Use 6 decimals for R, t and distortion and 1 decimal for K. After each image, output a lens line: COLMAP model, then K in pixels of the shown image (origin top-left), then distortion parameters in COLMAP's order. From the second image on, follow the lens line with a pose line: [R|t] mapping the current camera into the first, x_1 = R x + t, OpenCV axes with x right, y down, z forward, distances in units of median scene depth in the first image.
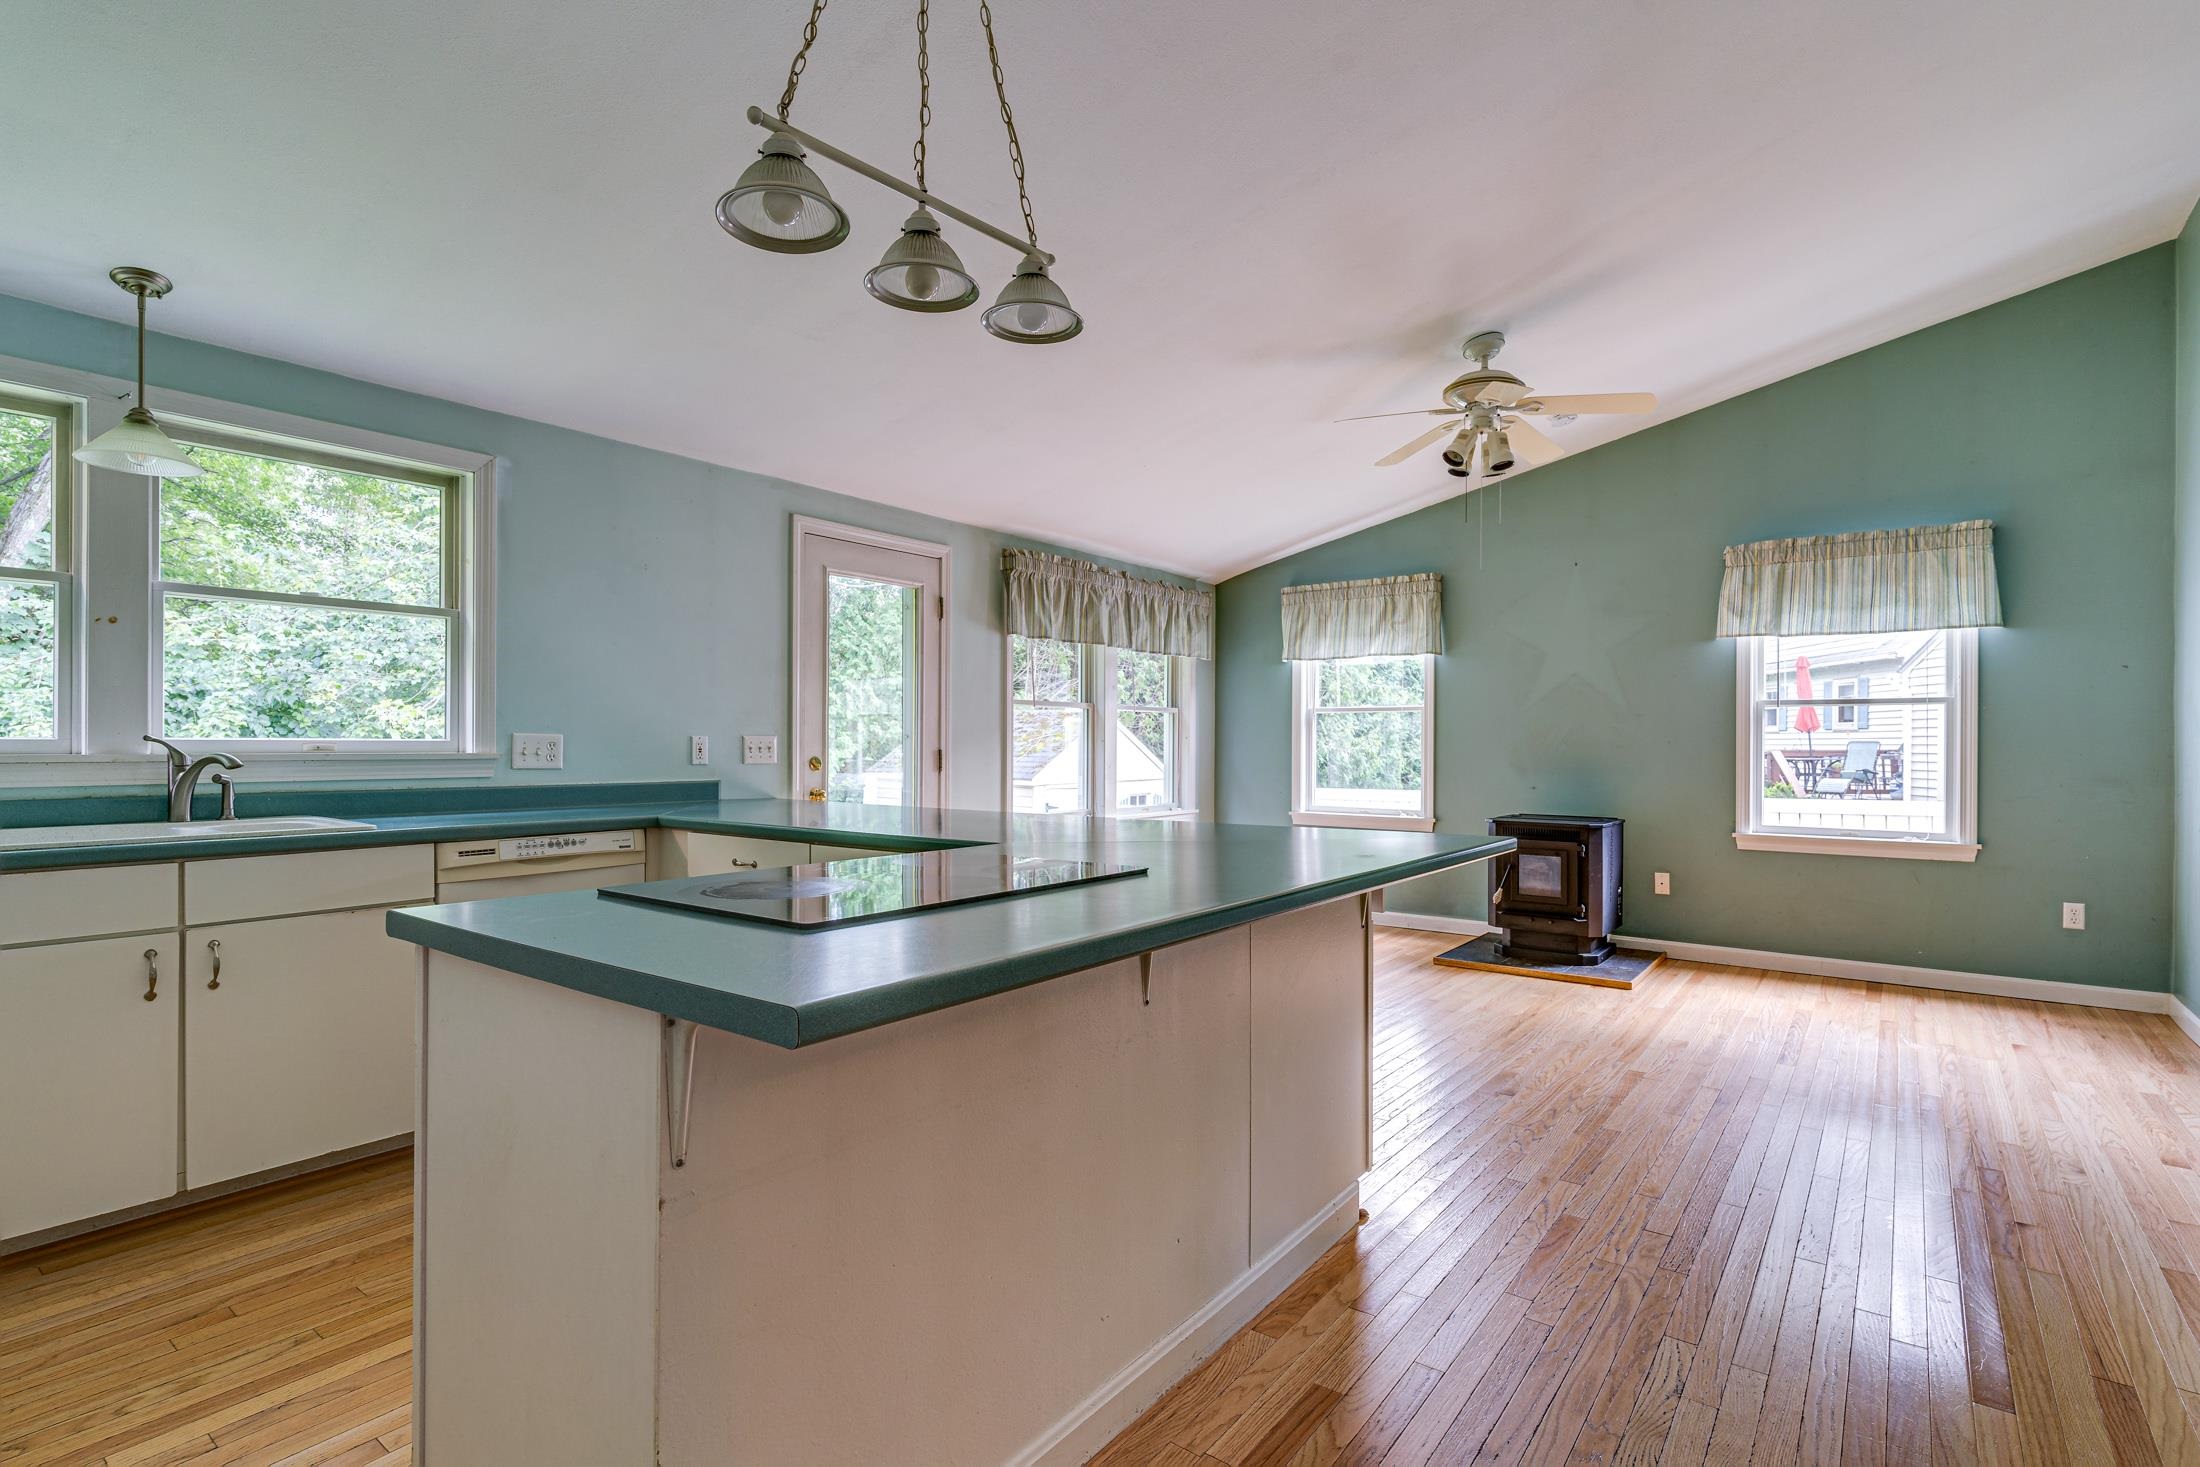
lens RADIAL K [[1054.0, 0, 1096.6], [0, 1054.0, 738.8], [0, 0, 1]] dist [0.004045, 0.000790]
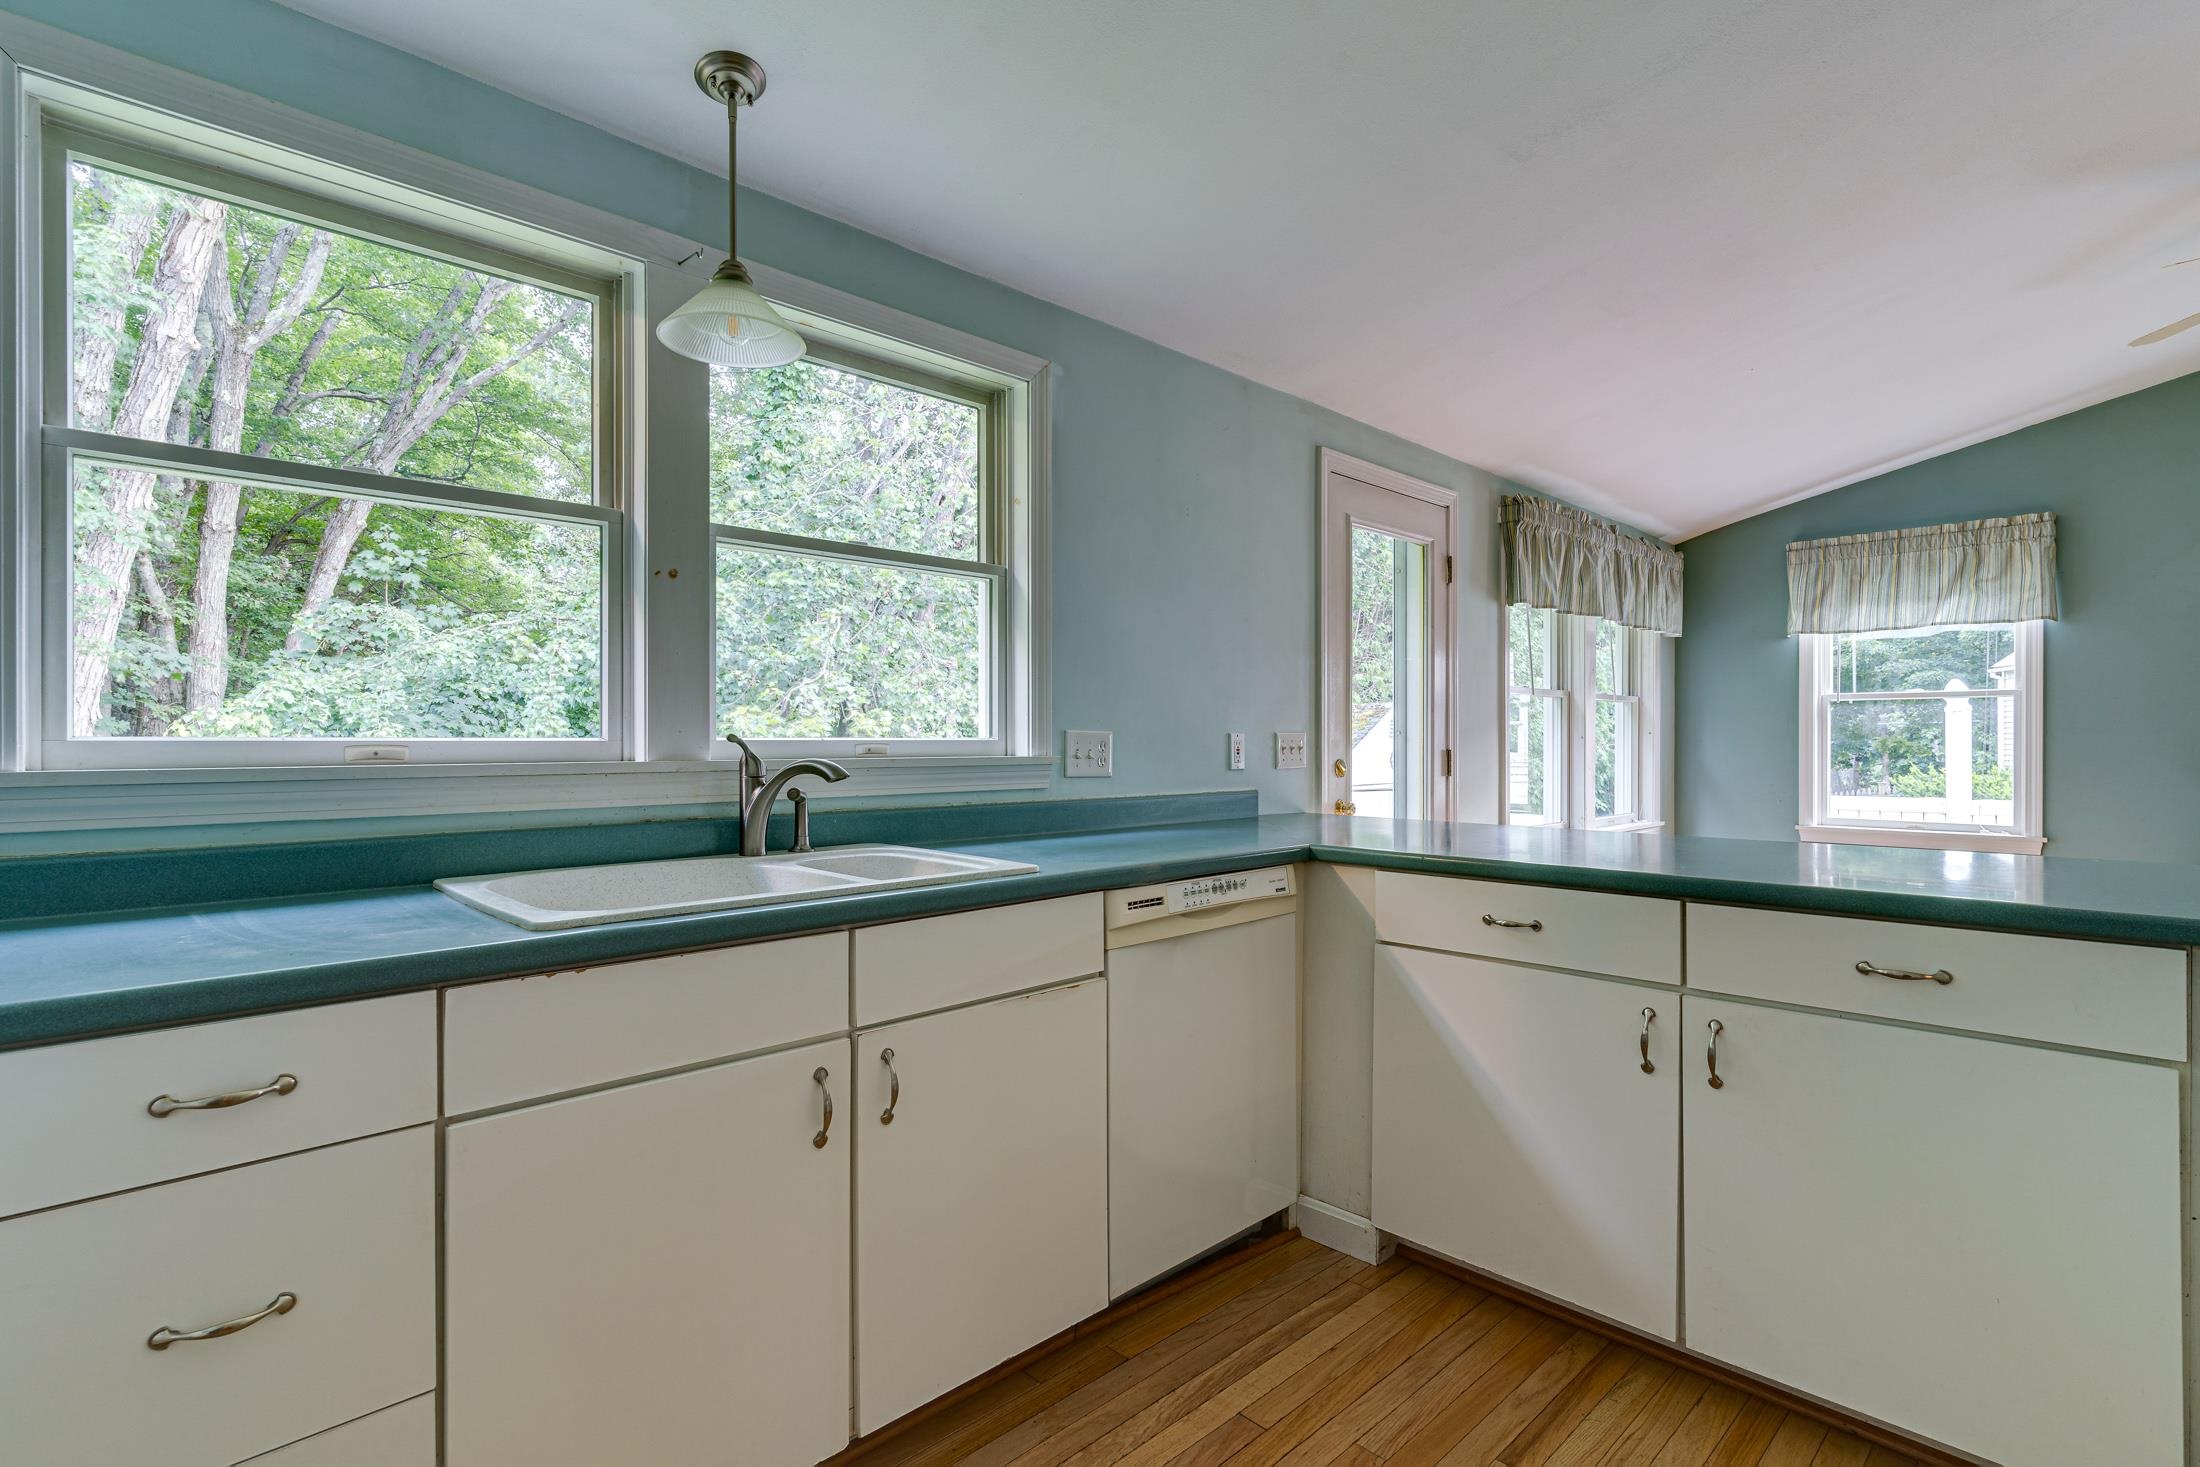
lens RADIAL K [[1054.0, 0, 1104.6], [0, 1054.0, 737.8], [0, 0, 1]] dist [0.004045, 0.000790]
pose [[0.989093, -0.005451, -0.147188, -0.404585], [0.005621, 0.999984, 0.000735, 0.000134], [0.147182, -0.001554, 0.989108, 0.253301]]
